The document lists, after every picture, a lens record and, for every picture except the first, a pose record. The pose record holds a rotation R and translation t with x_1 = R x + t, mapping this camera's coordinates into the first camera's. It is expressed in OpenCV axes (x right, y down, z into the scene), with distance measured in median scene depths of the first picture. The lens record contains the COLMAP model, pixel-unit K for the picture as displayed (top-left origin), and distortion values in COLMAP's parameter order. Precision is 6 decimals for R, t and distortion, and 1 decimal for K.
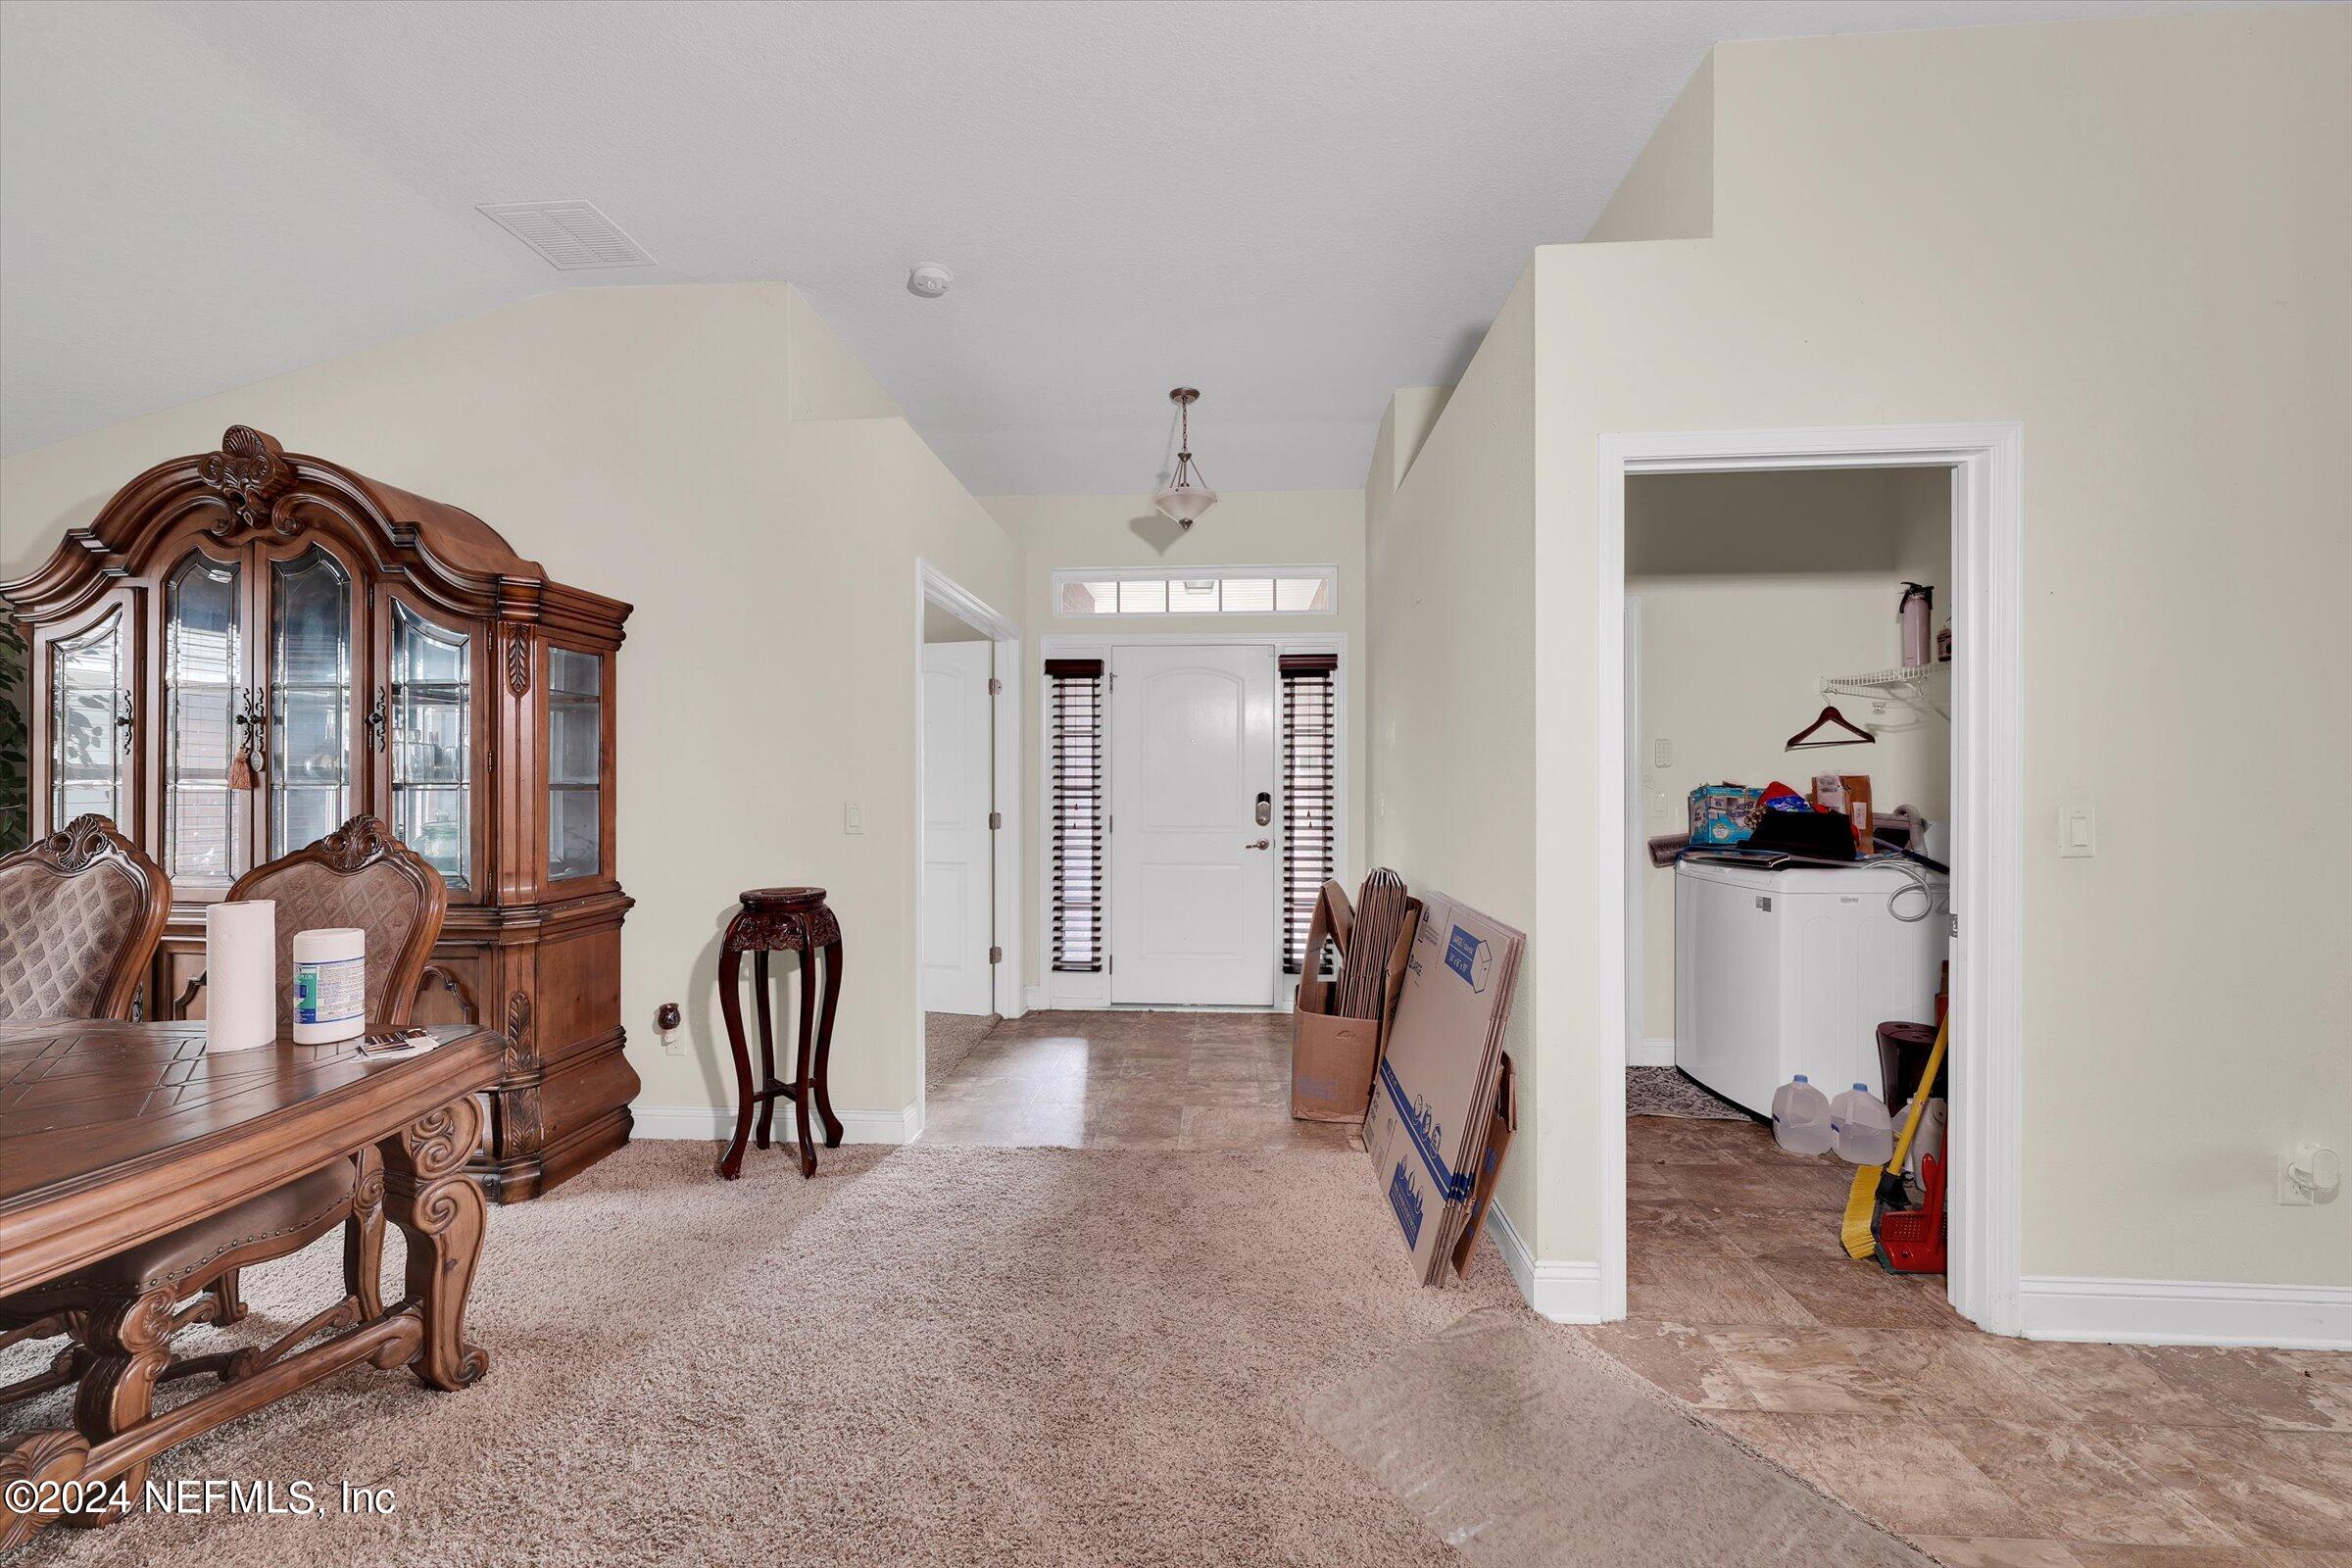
lens RADIAL K [[913.5, 0, 1174.6], [0, 913.5, 778.4], [0, 0, 1]] dist [-0.000882, -0.000216]
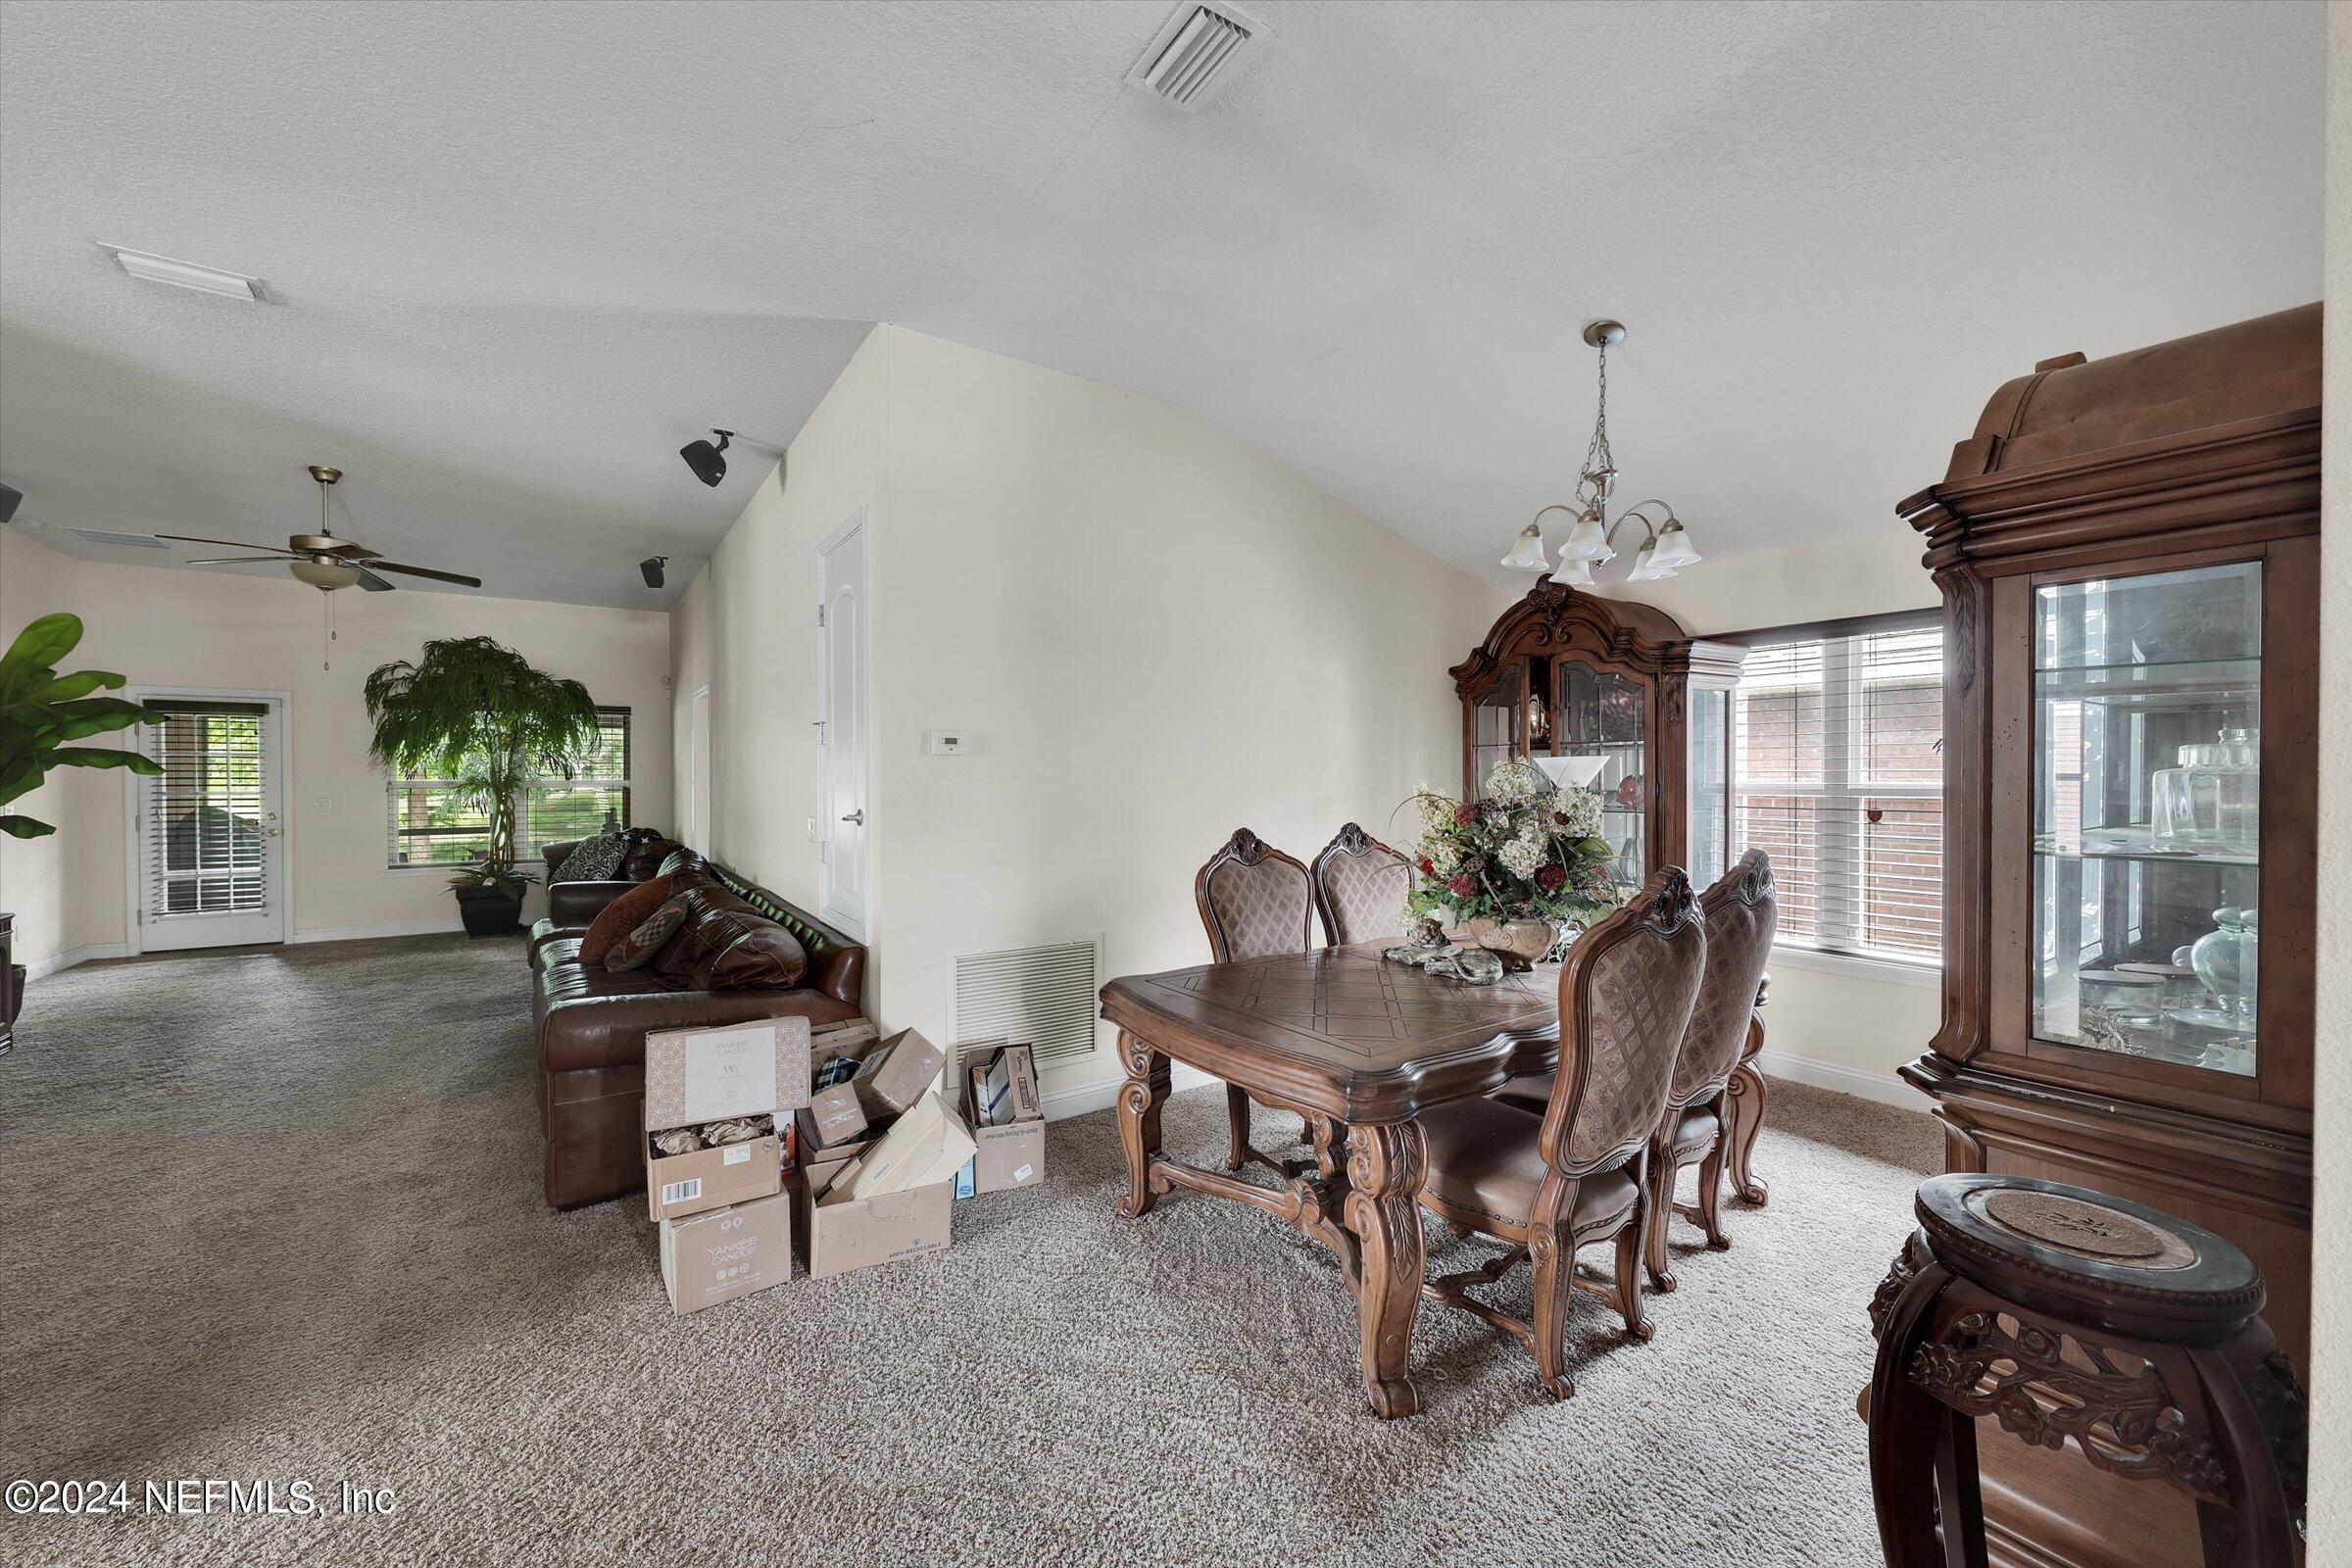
lens RADIAL K [[913.5, 0, 1173.2], [0, 913.5, 786.4], [0, 0, 1]] dist [-0.000882, -0.000216]
pose [[-0.790357, 0.010839, -0.612551, 0.027323], [0.004335, 0.999917, 0.012100, -0.041569], [0.612631, 0.006908, -0.790339, 1.115846]]
